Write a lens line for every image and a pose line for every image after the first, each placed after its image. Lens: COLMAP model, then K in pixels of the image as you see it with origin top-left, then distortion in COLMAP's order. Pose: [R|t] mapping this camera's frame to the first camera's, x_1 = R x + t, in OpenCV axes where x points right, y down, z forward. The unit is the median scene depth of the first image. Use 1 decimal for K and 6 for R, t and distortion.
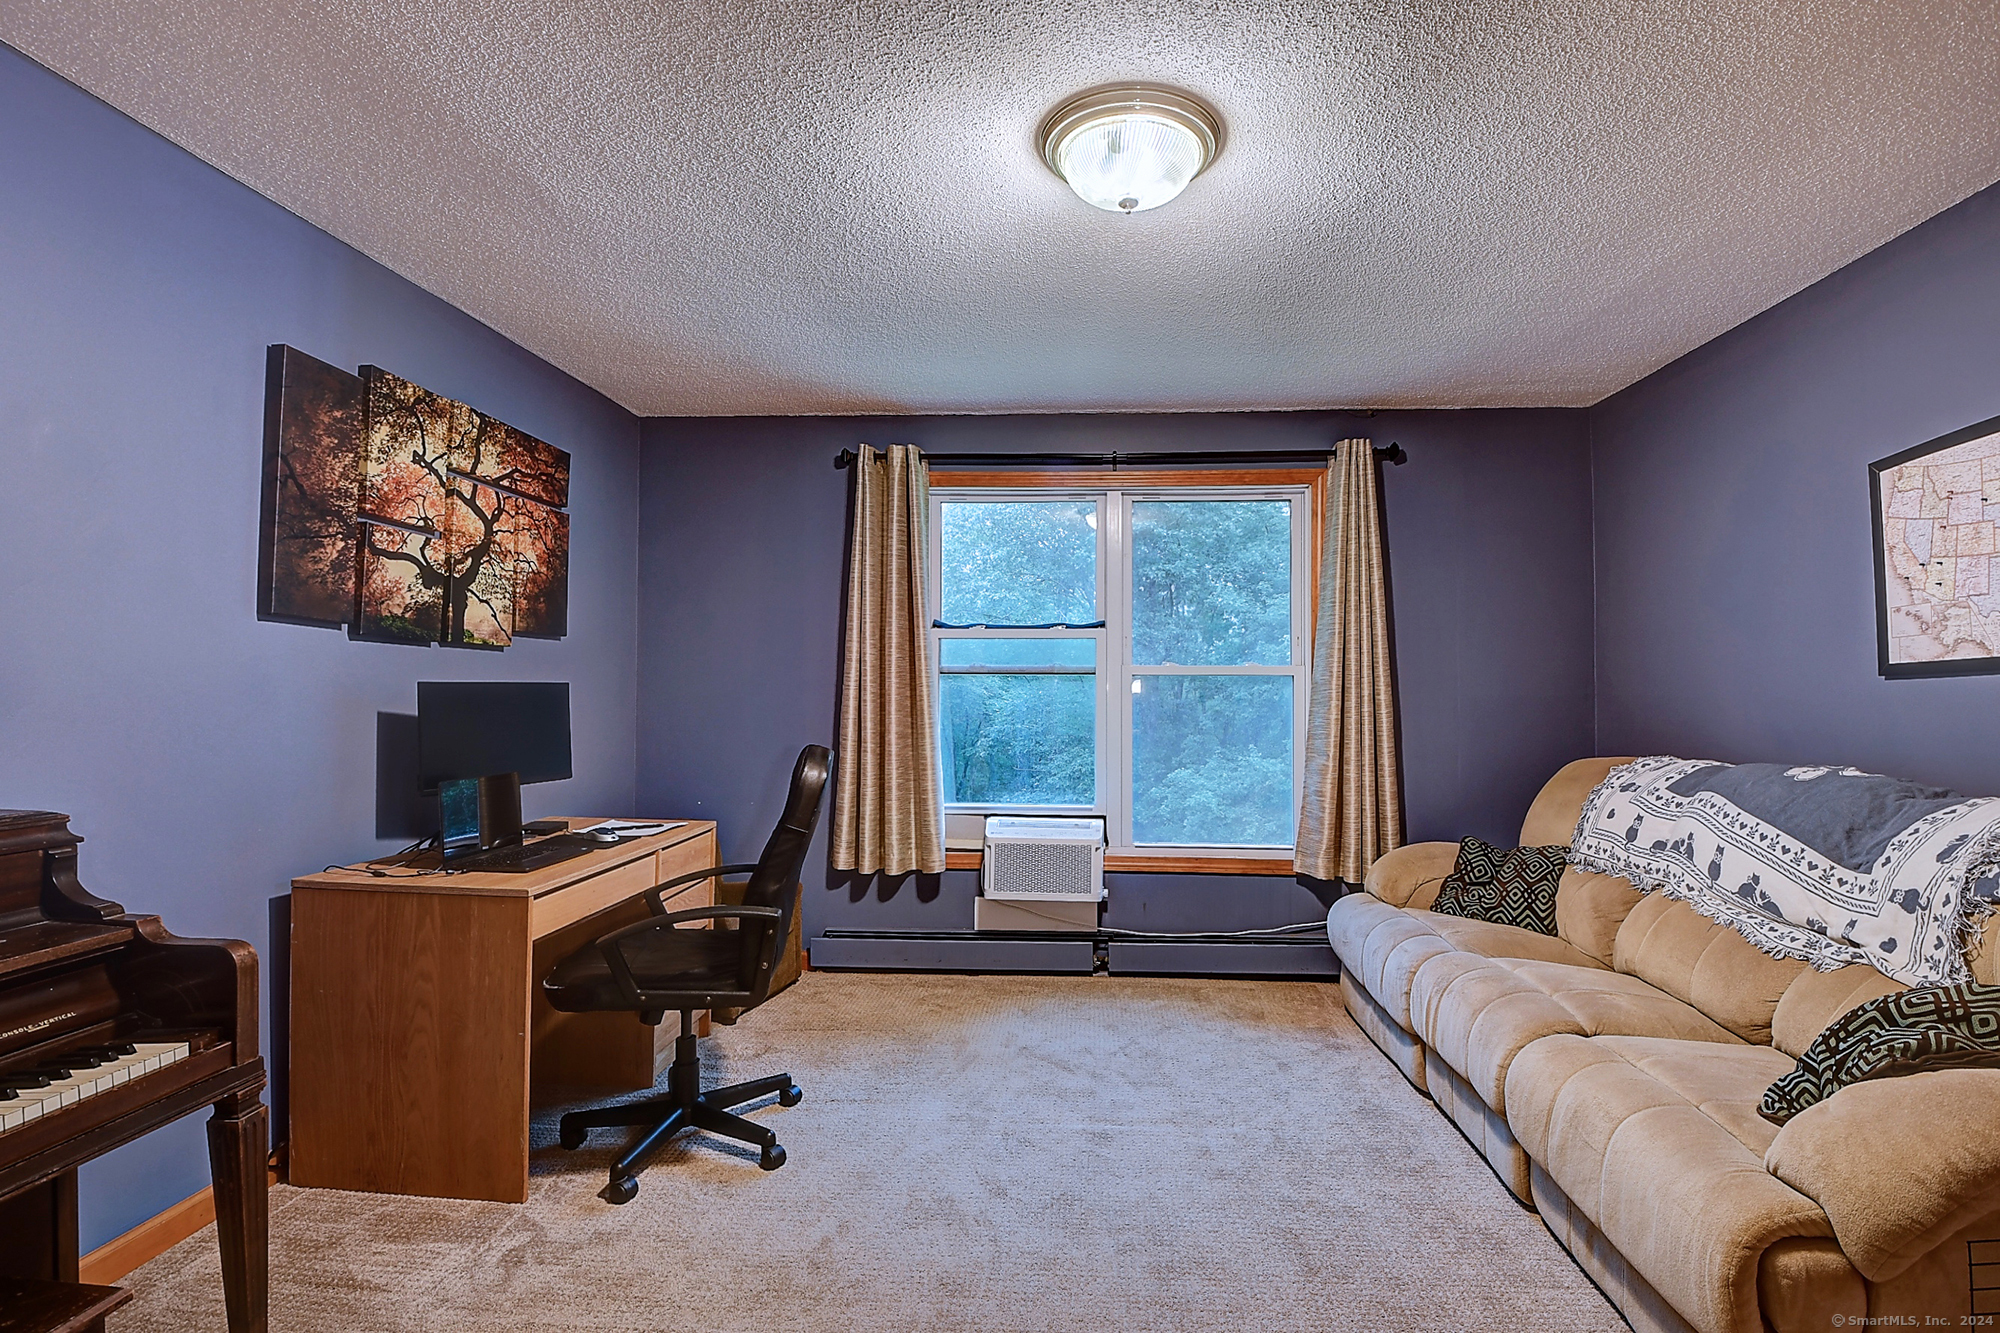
lens RADIAL K [[898.1, 0, 1030.1], [0, 898.1, 666.3], [0, 0, 1]] dist [-0.002863, -0.000497]
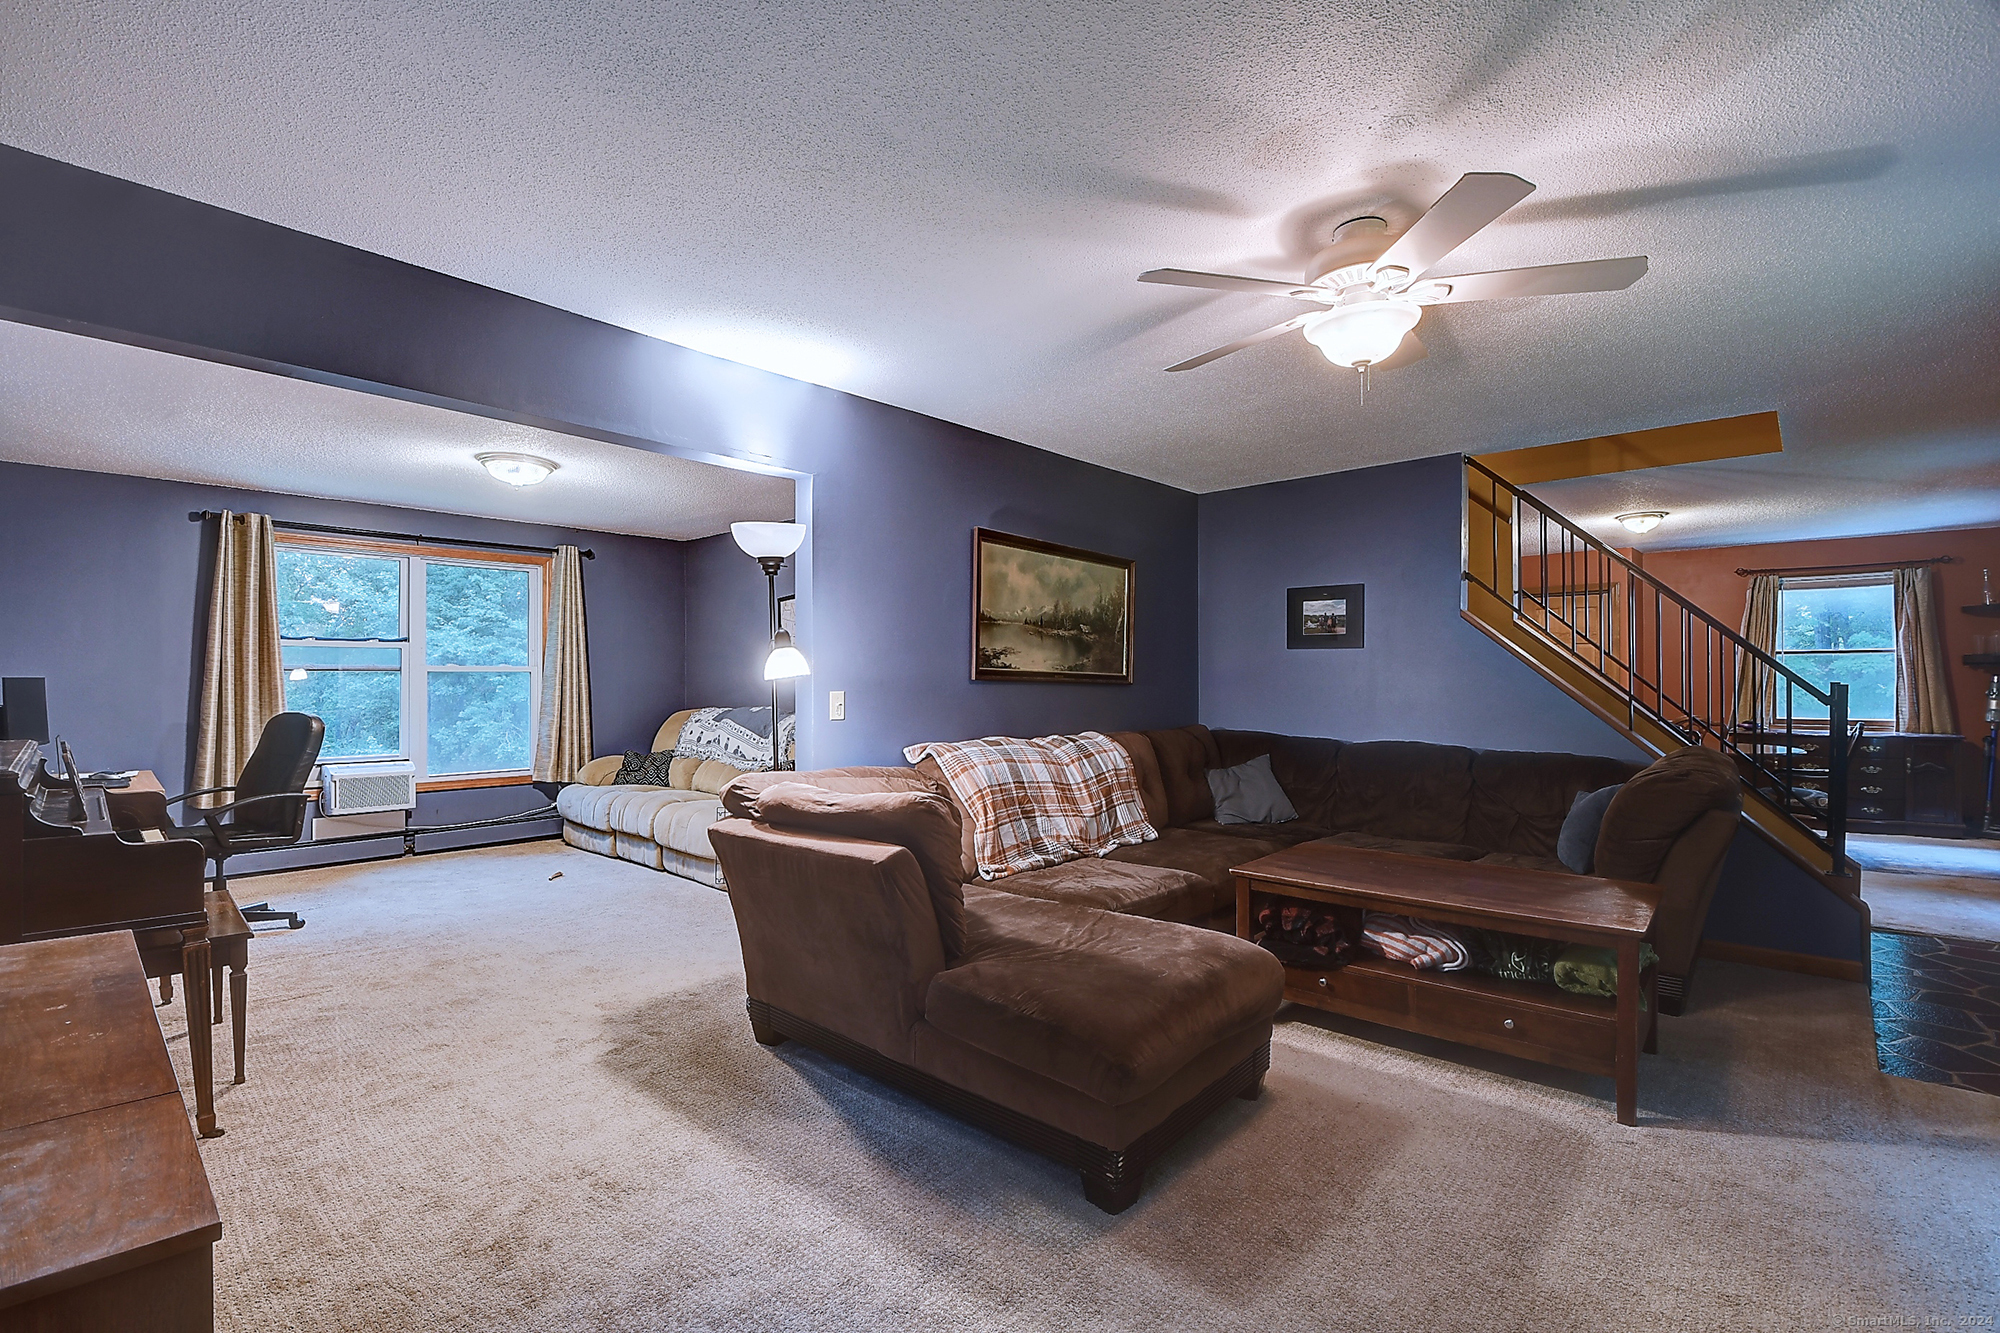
lens RADIAL K [[898.1, 0, 1030.1], [0, 898.1, 666.3], [0, 0, 1]] dist [-0.002863, -0.000497]
pose [[0.590981, 0.007025, 0.806655, -0.583586], [-0.010918, 0.999940, -0.000709, -0.011285], [-0.806612, -0.008388, 0.591022, -0.888752]]
